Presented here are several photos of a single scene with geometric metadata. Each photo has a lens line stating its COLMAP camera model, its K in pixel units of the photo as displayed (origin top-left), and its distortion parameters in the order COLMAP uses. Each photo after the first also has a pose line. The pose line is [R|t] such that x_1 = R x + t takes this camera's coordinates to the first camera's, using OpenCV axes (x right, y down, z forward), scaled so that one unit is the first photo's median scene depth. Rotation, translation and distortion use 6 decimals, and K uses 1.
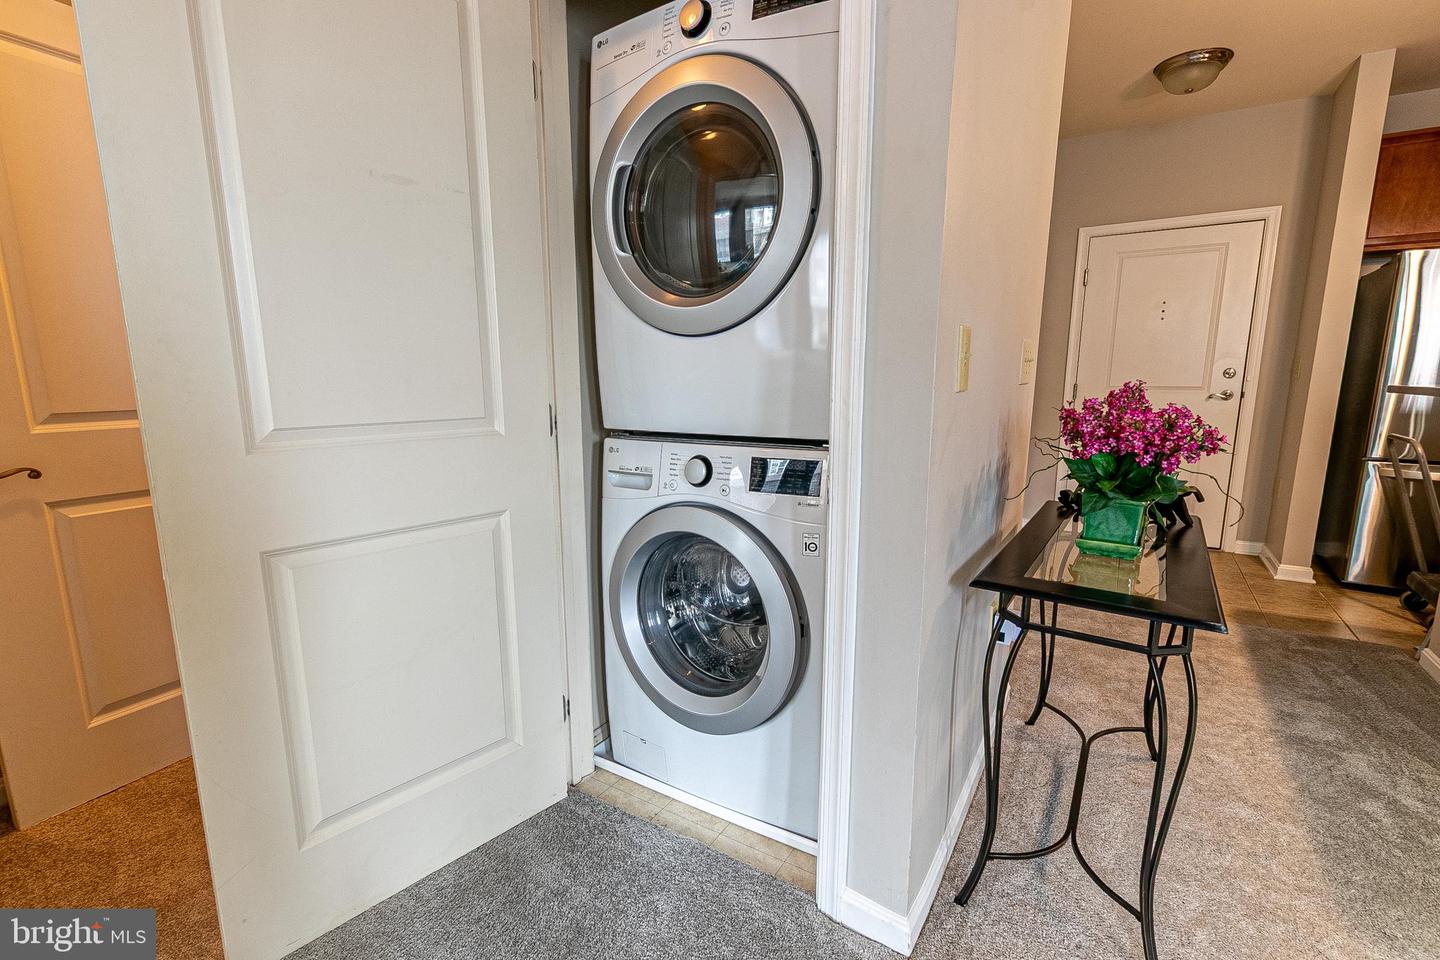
lens RADIAL K [[655.1, 0, 717.2], [0, 655.1, 491.7], [0, 0, 1]] dist [0.008176, -0.004203]
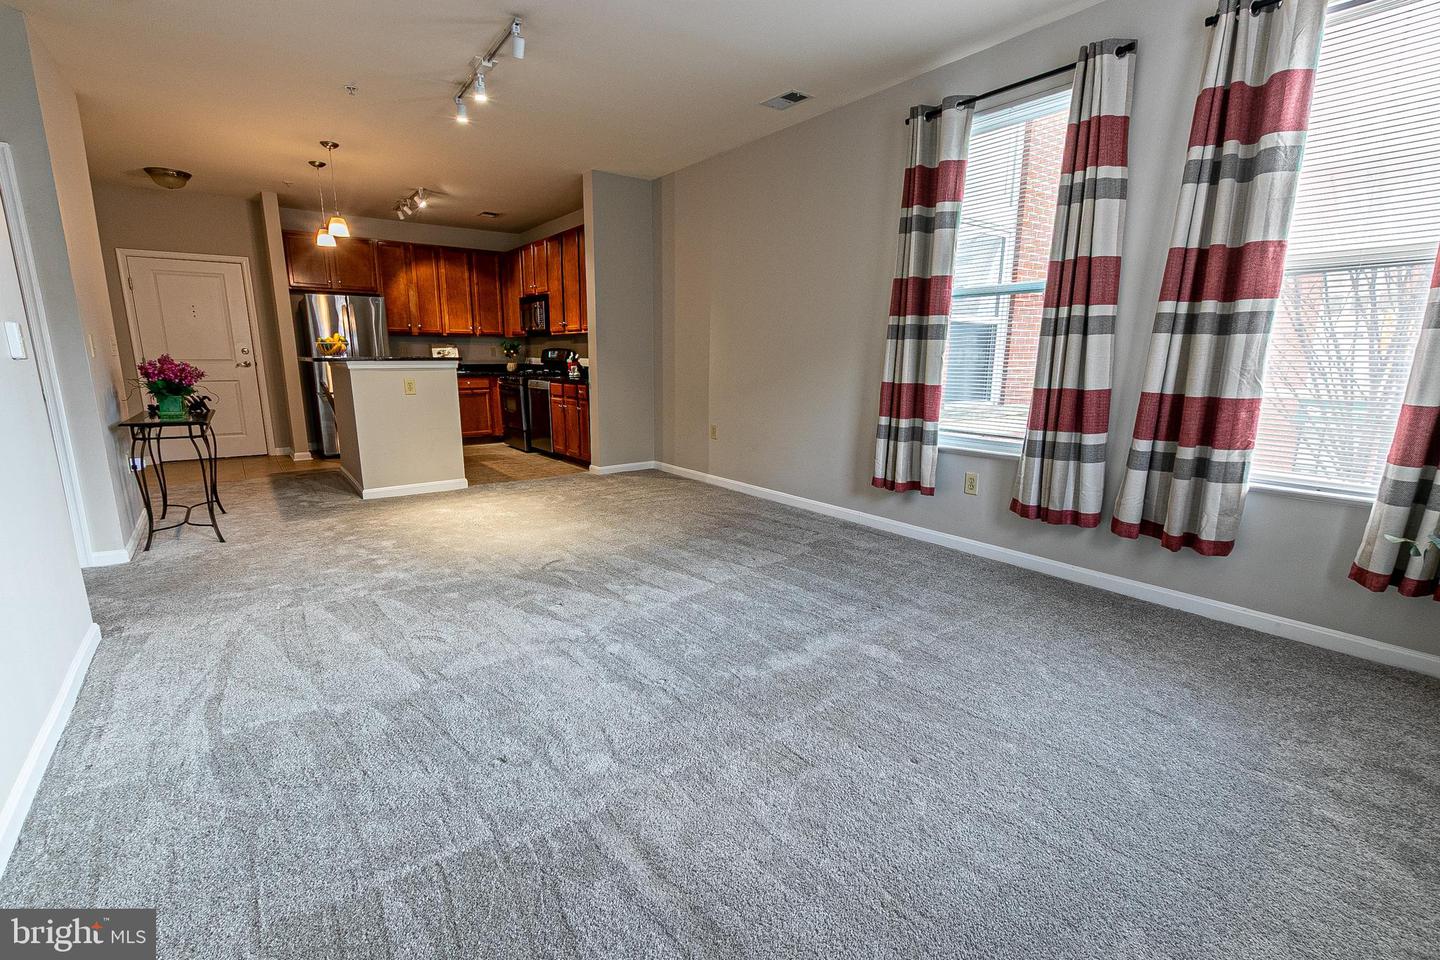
lens RADIAL K [[655.1, 0, 717.2], [0, 655.1, 491.7], [0, 0, 1]] dist [0.008176, -0.004203]
pose [[0.362205, -0.188958, 0.912744, -0.515834], [0.158687, 0.977441, 0.139380, 0.168971], [-0.918491, 0.094357, 0.384020, -0.951053]]
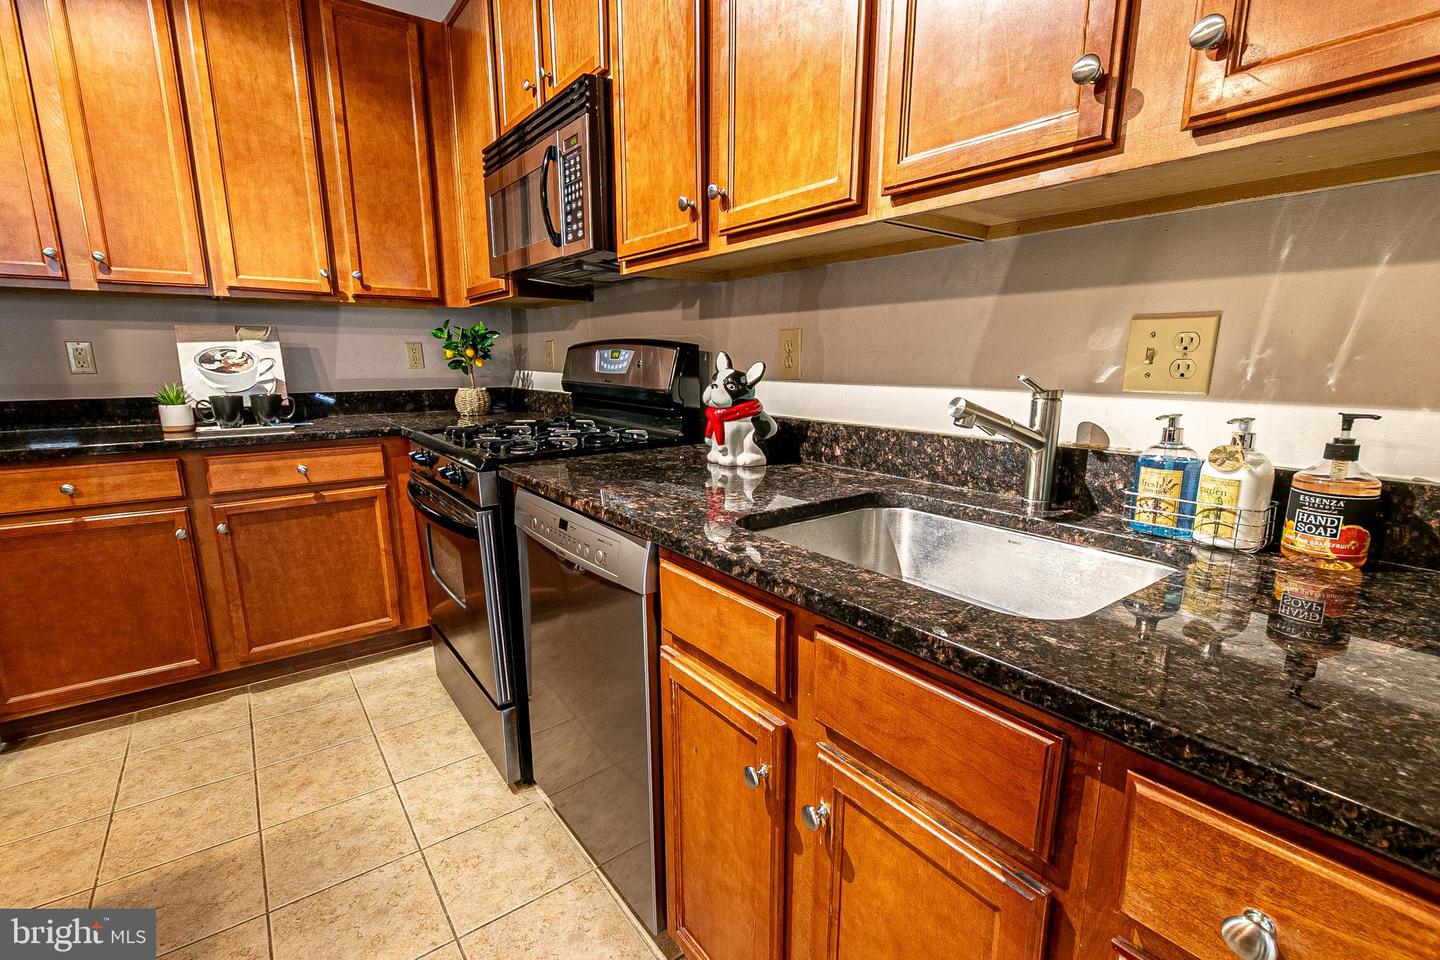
lens RADIAL K [[655.1, 0, 717.2], [0, 655.1, 491.7], [0, 0, 1]] dist [0.008176, -0.004203]
pose [[0.359724, -0.188509, 0.913818, 1.006974], [0.163883, 0.976918, 0.137014, -0.033773], [-0.918554, 0.100472, 0.382314, 0.167749]]
